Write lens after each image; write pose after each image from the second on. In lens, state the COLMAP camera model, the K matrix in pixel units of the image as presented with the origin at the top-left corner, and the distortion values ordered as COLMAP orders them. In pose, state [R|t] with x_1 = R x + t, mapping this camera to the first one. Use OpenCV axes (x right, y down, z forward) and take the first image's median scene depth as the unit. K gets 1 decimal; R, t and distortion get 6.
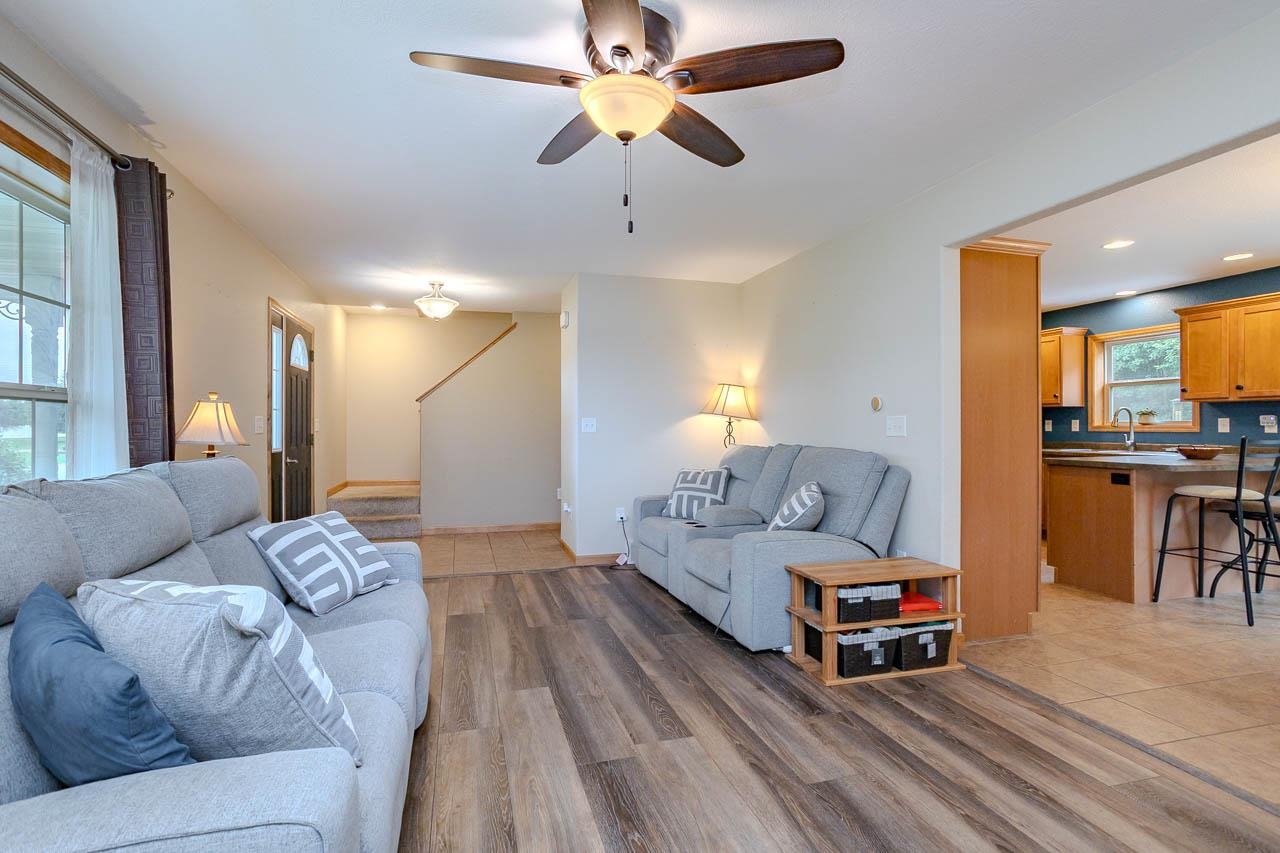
lens RADIAL K [[626.2, 0, 643.5], [0, 626.2, 422.0], [0, 0, 1]] dist [-0.043061, 0.027471]
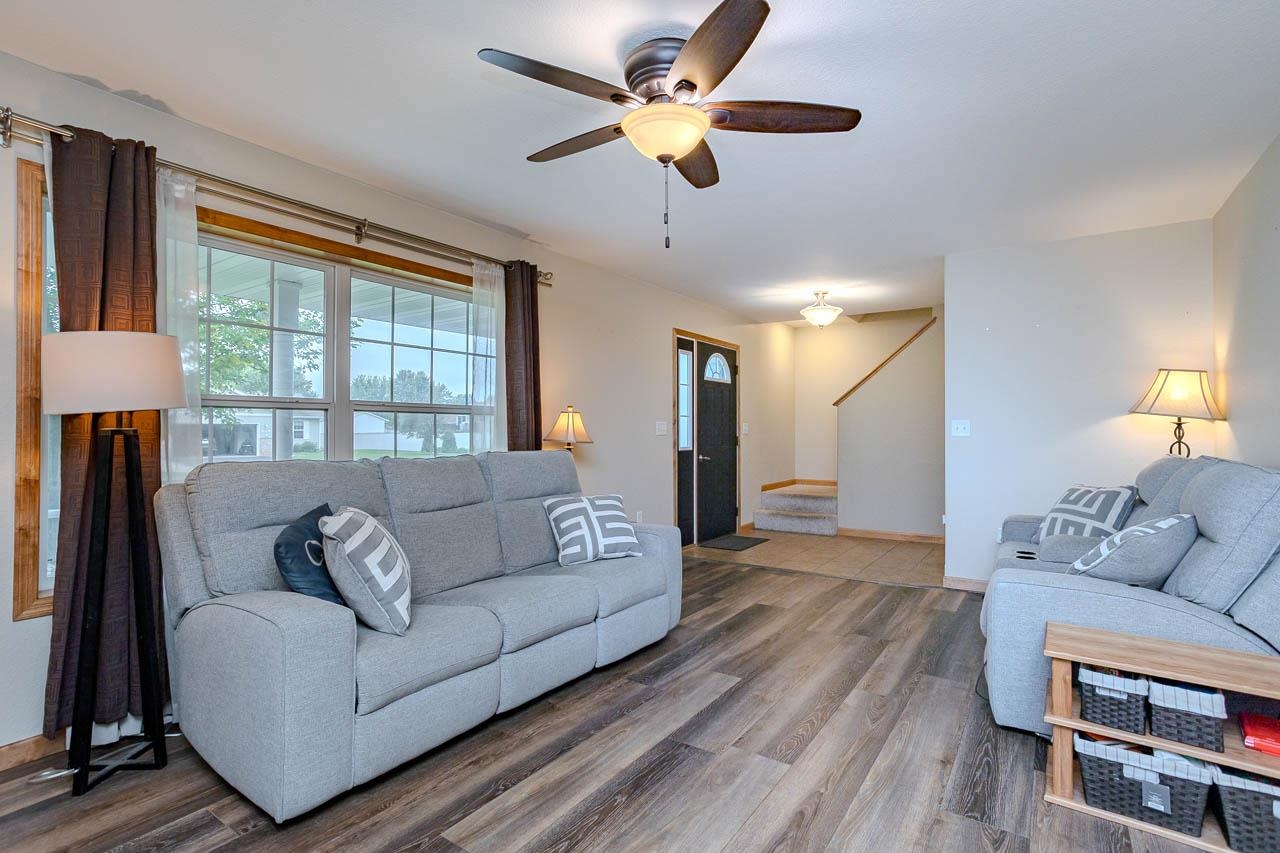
lens RADIAL K [[626.2, 0, 639.6], [0, 626.2, 424.7], [0, 0, 1]] dist [-0.043061, 0.027471]
pose [[0.627537, -0.006288, -0.778561, 0.518022], [0.006176, 0.999976, -0.003098, 0.000709], [0.778562, -0.002864, 0.627561, 0.194337]]
